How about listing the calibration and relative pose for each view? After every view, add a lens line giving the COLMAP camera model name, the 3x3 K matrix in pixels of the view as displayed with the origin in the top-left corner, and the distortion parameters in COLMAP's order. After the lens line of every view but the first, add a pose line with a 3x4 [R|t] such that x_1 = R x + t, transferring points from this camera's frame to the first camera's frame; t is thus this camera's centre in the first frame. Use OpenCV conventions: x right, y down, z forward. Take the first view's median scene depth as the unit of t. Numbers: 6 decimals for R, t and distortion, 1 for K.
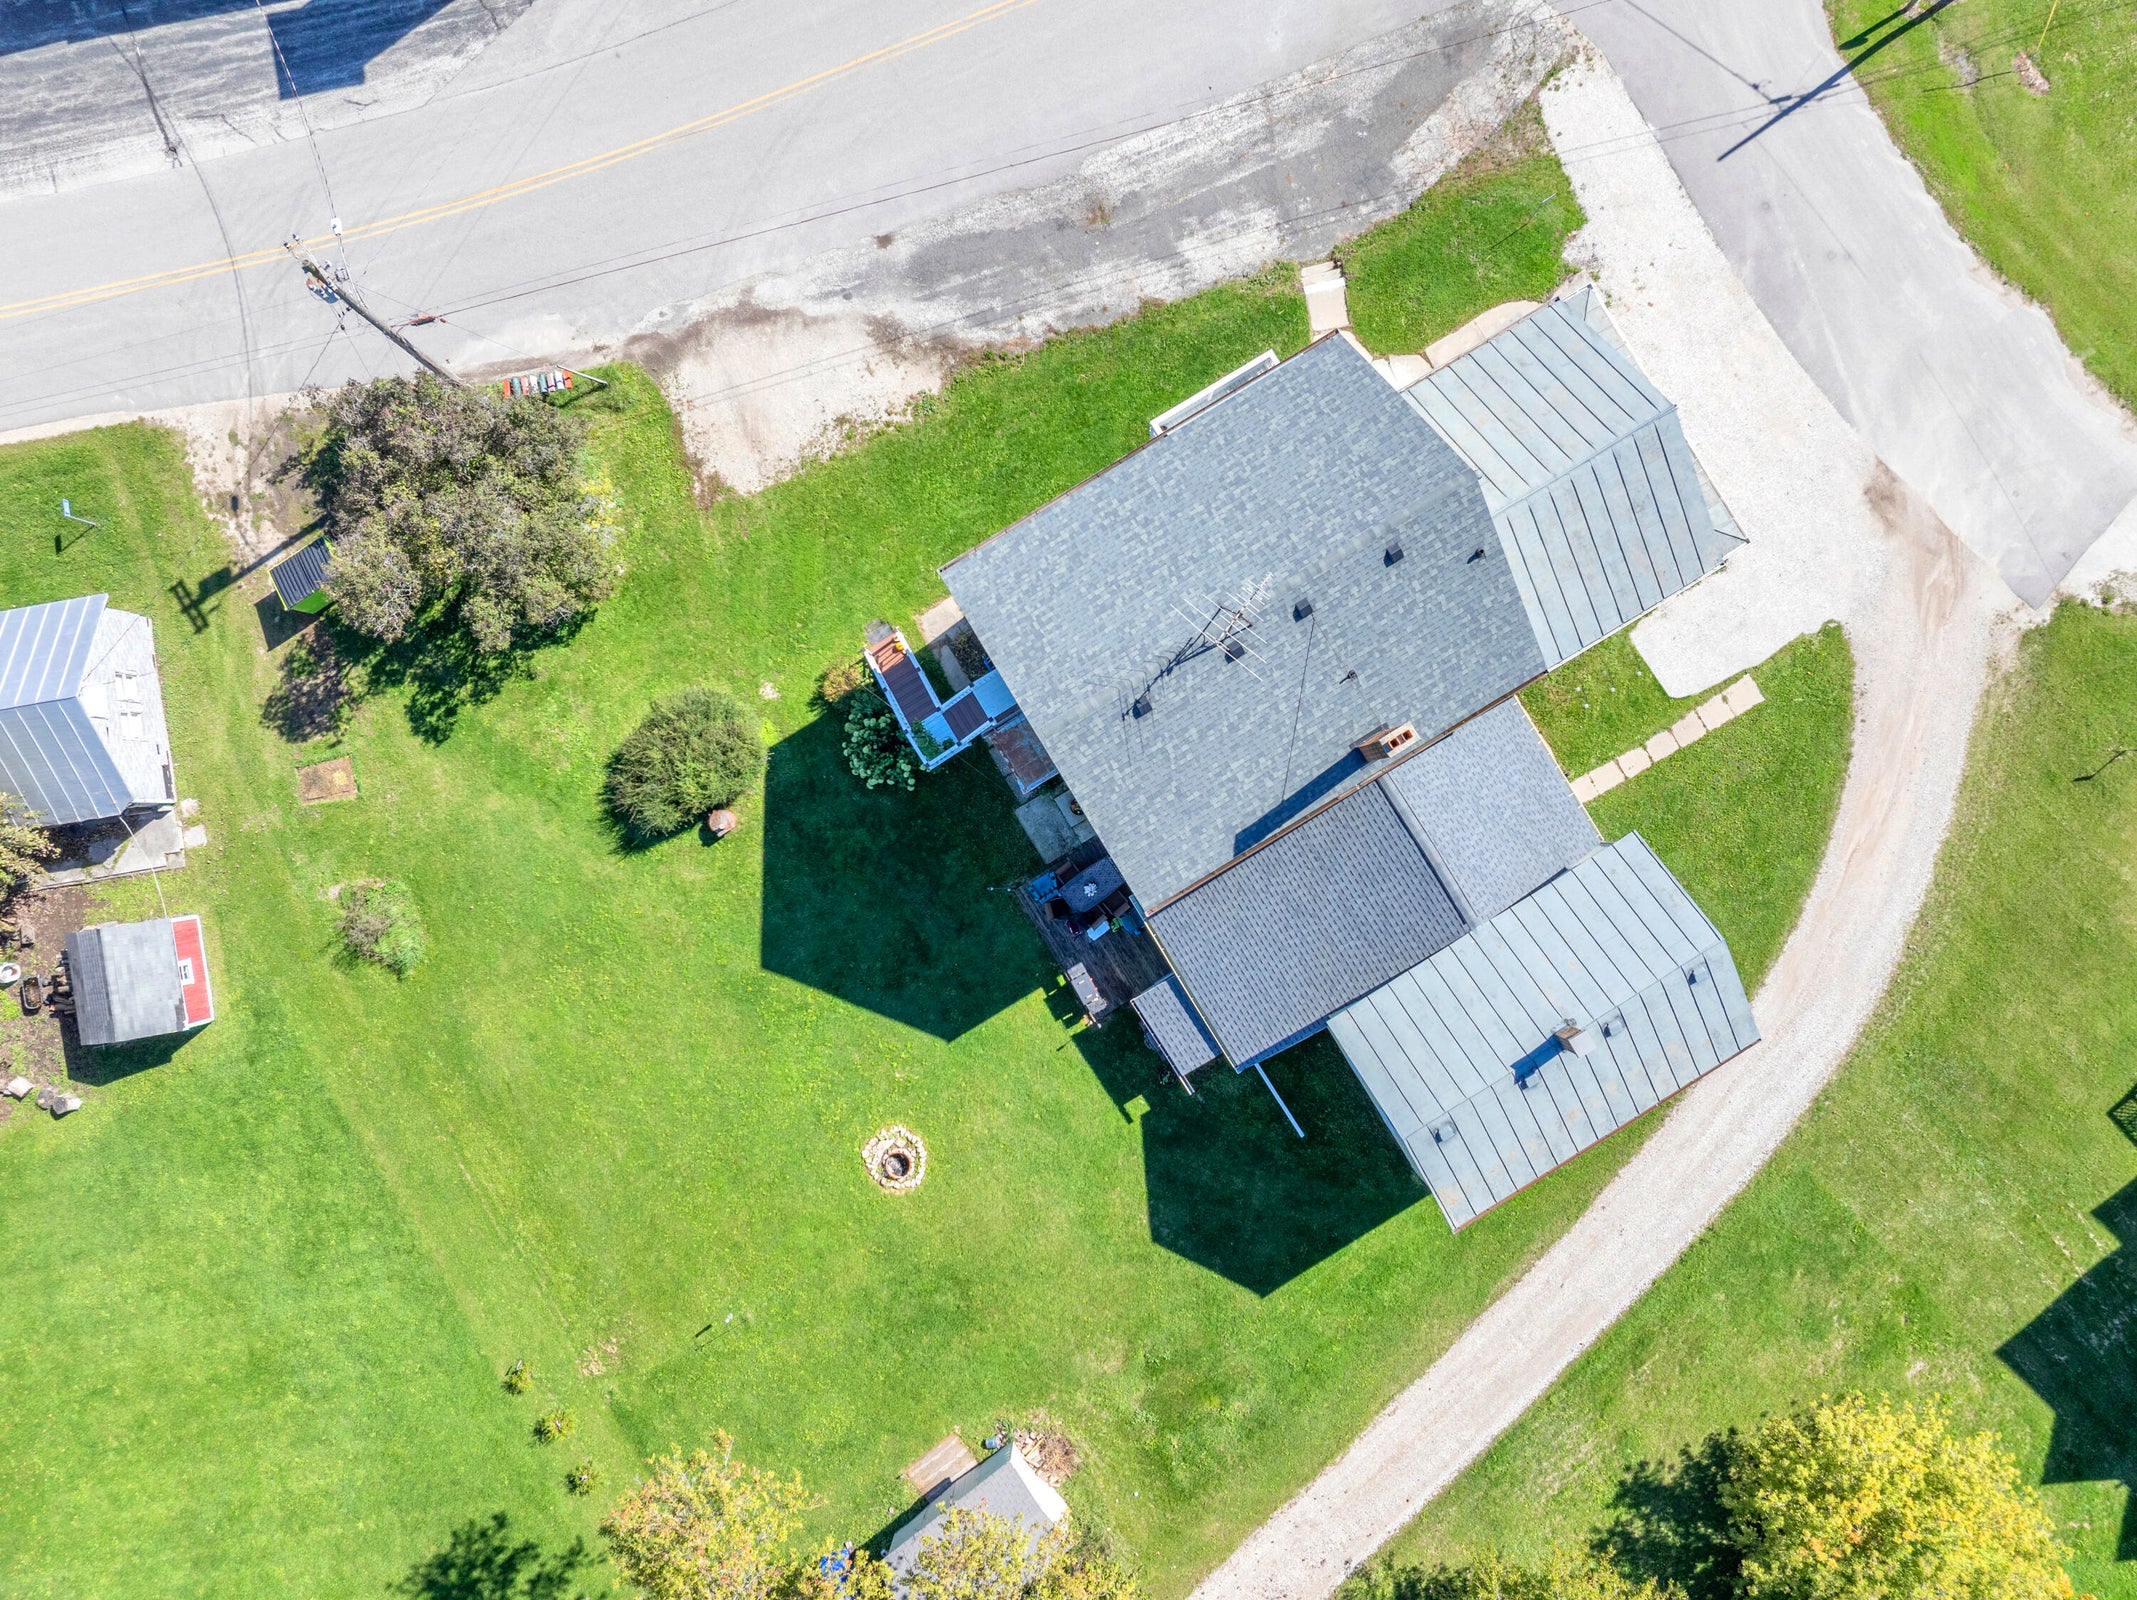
lens RADIAL K [[1499.4, 0, 1072.7], [0, 1499.4, 788.9], [0, 0, 1]] dist [-0.027102, -0.015237]
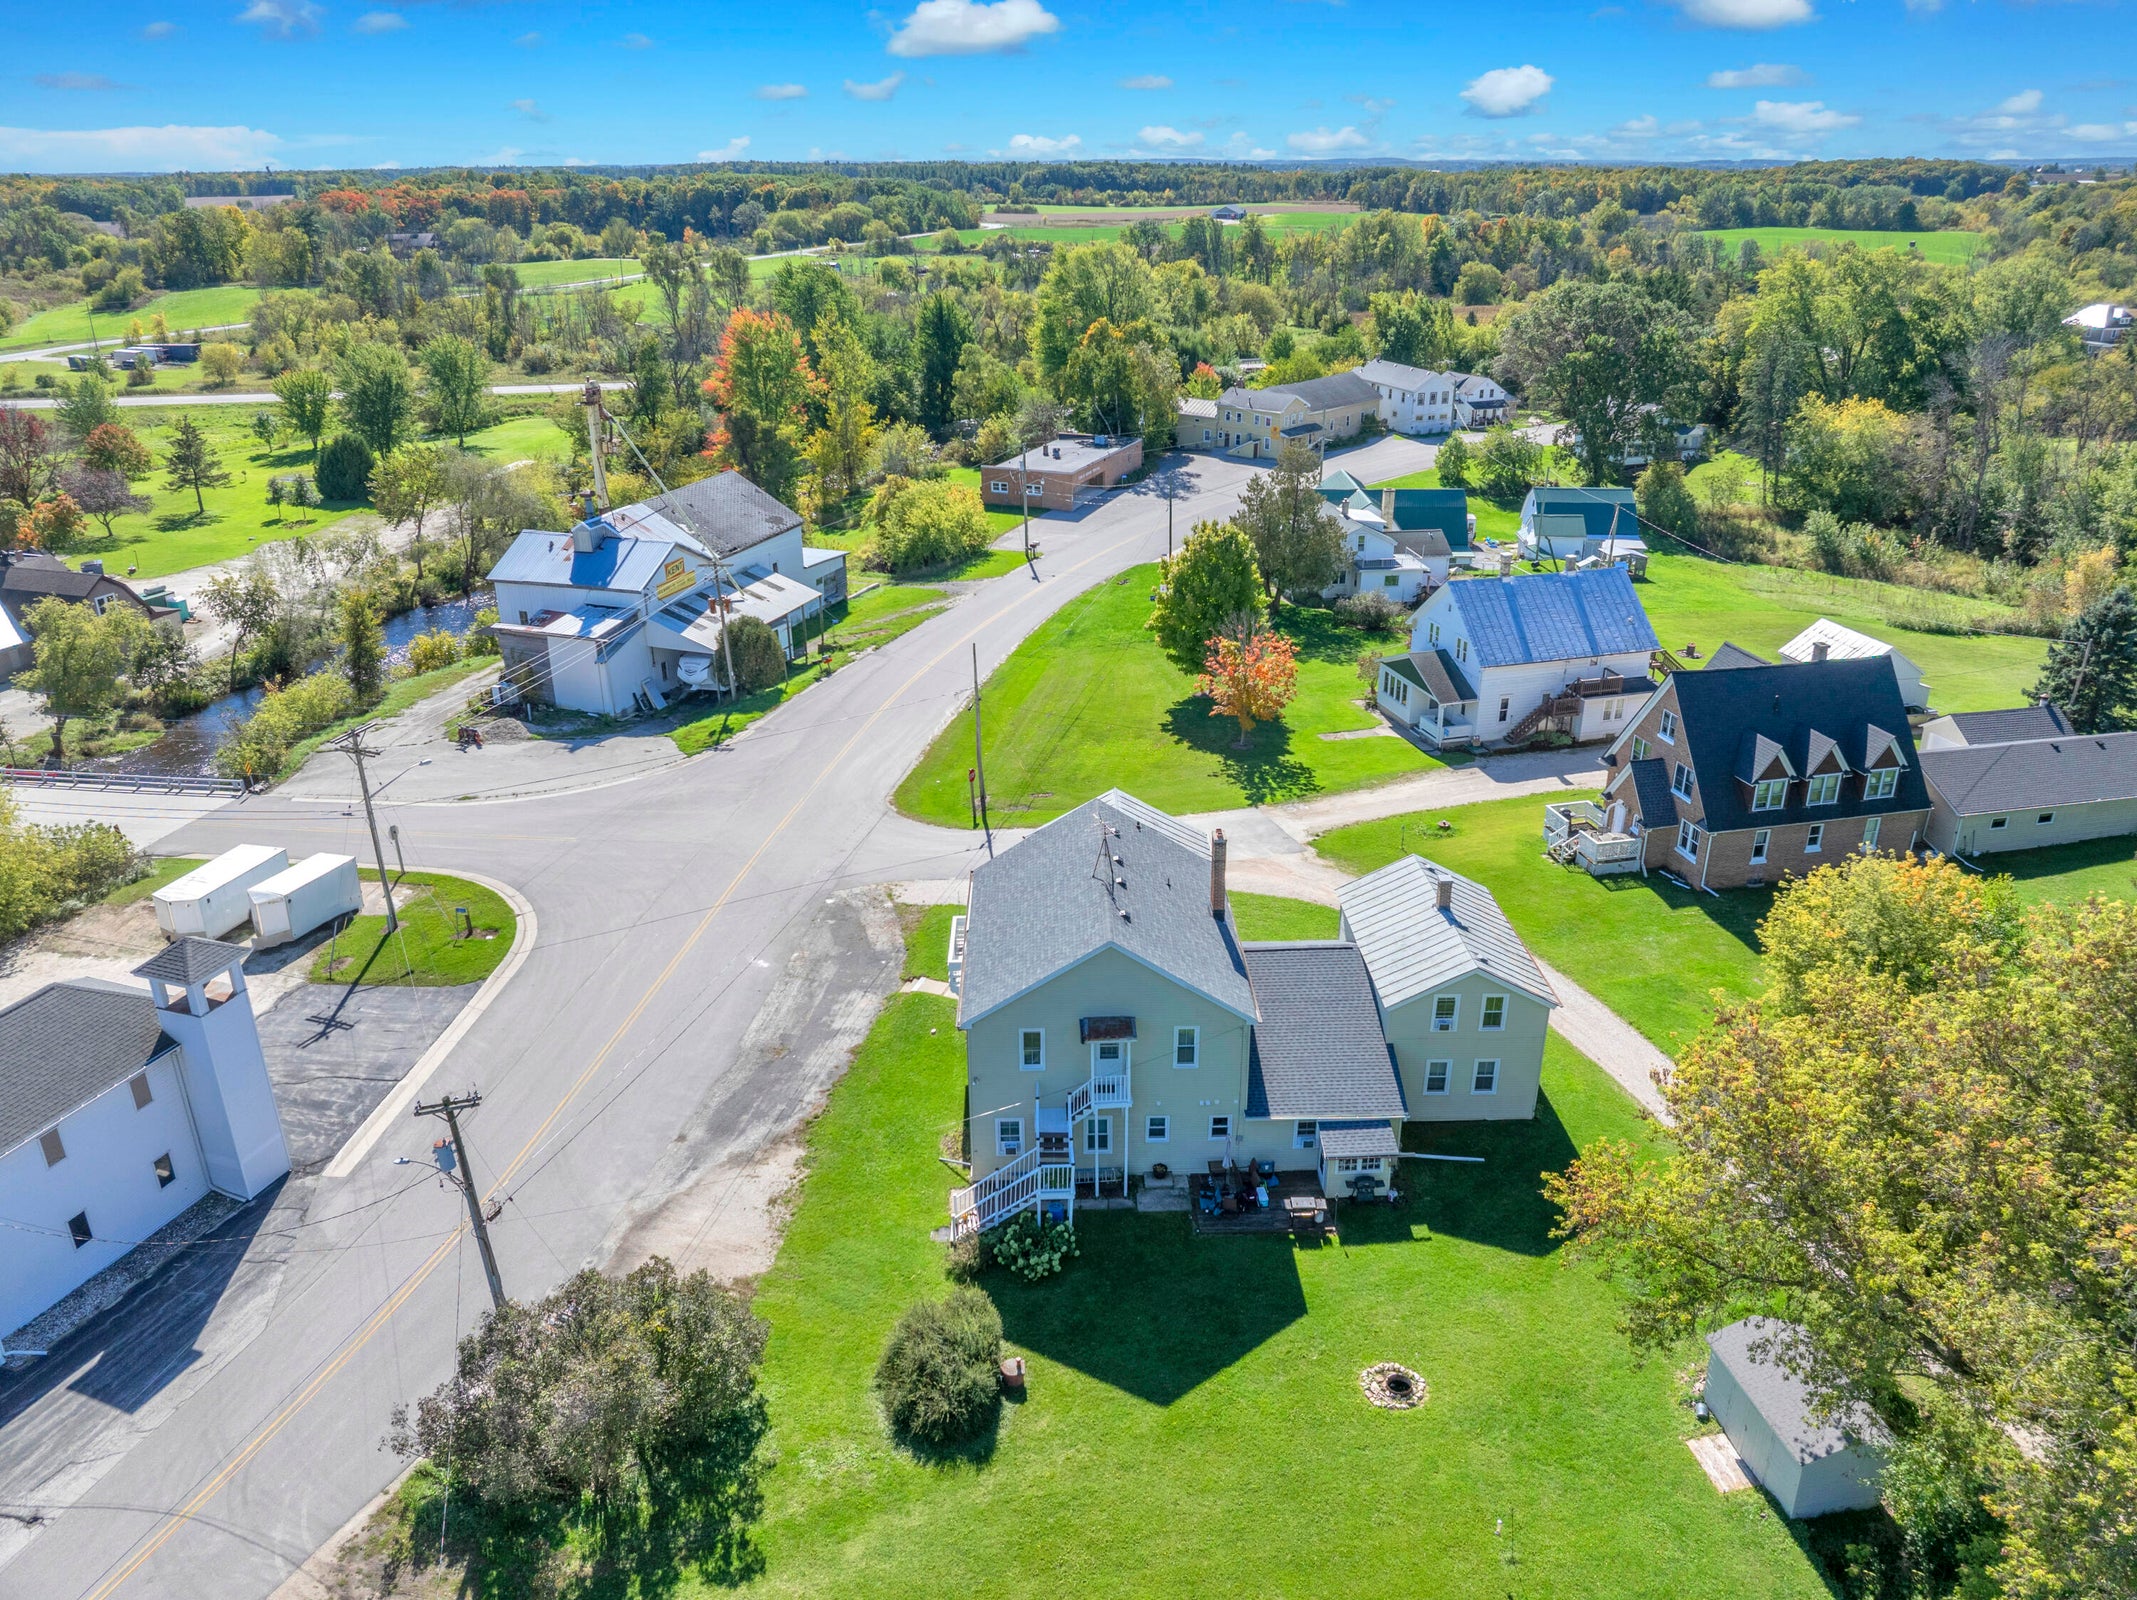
lens RADIAL K [[1499.4, 0, 1066.3], [0, 1499.4, 812.0], [0, 0, 1]] dist [-0.027102, -0.015237]
pose [[0.499509, -0.345780, 0.794309, -0.868101], [0.866208, 0.213348, -0.451848, 0.417651], [-0.013224, 0.913739, 0.406087, 0.245157]]
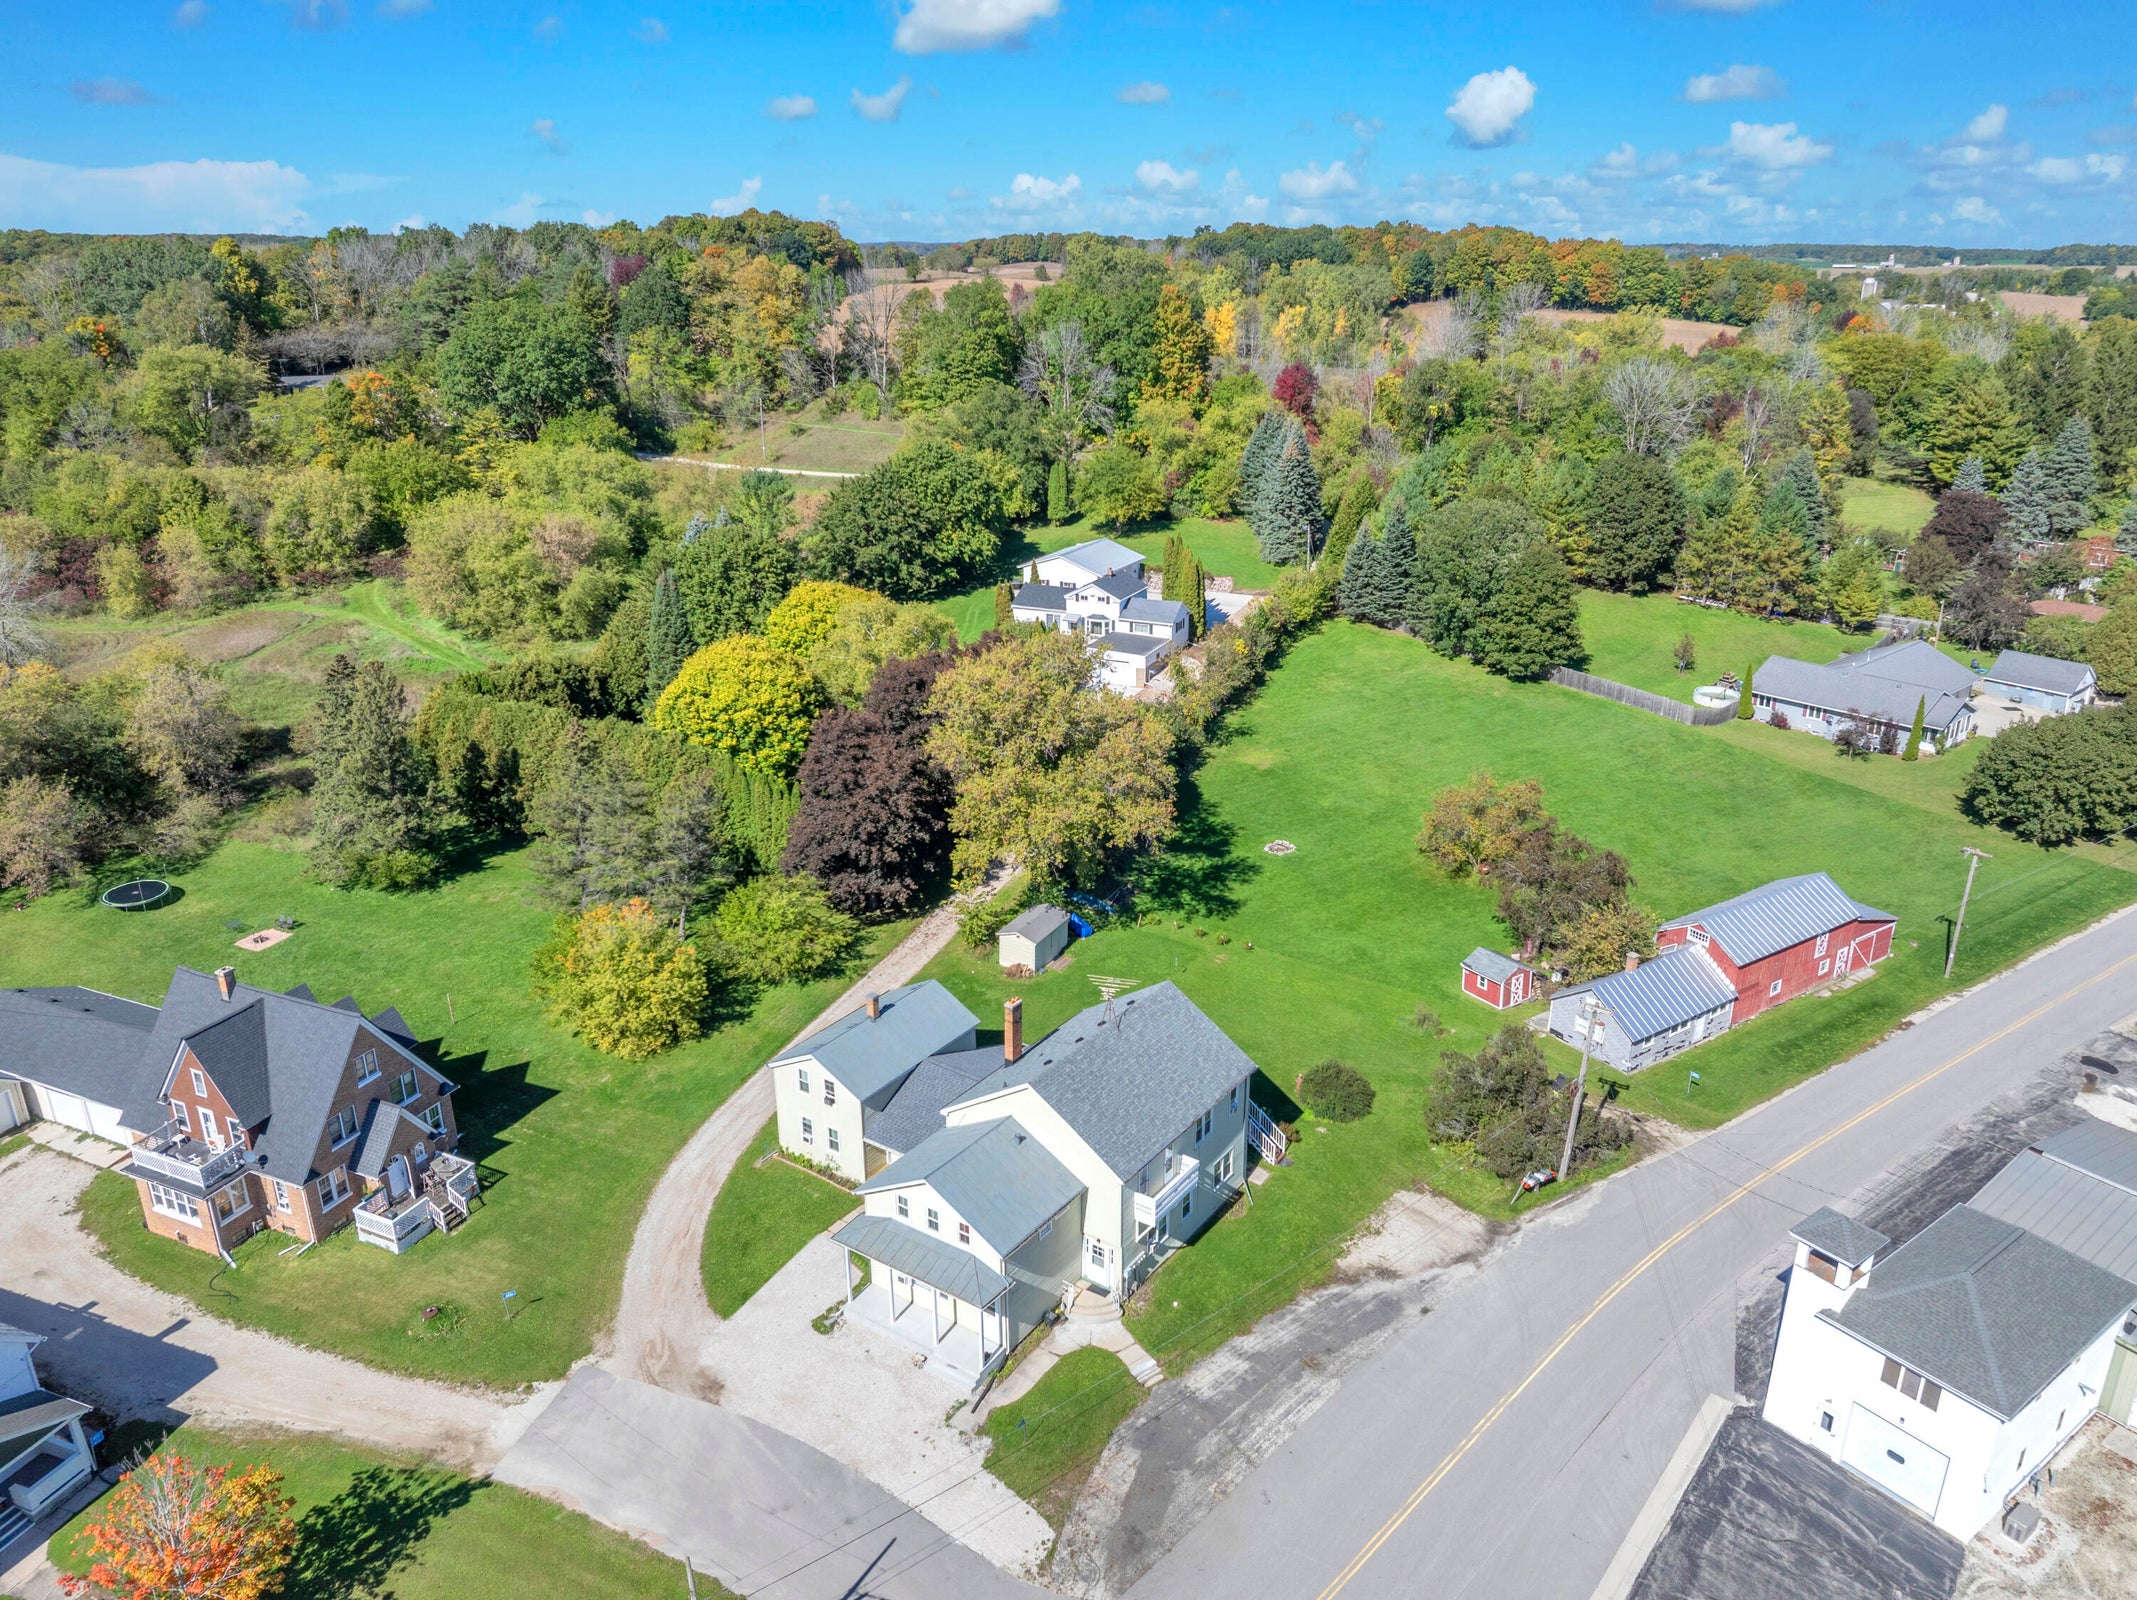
lens RADIAL K [[1499.4, 0, 1063.9], [0, 1499.4, 798.6], [0, 0, 1]] dist [-0.027102, -0.015237]
pose [[-0.914544, 0.147830, -0.376503, 0.682354], [-0.404180, -0.297818, 0.864837, -1.353765], [0.015720, 0.943107, 0.332117, 0.033473]]
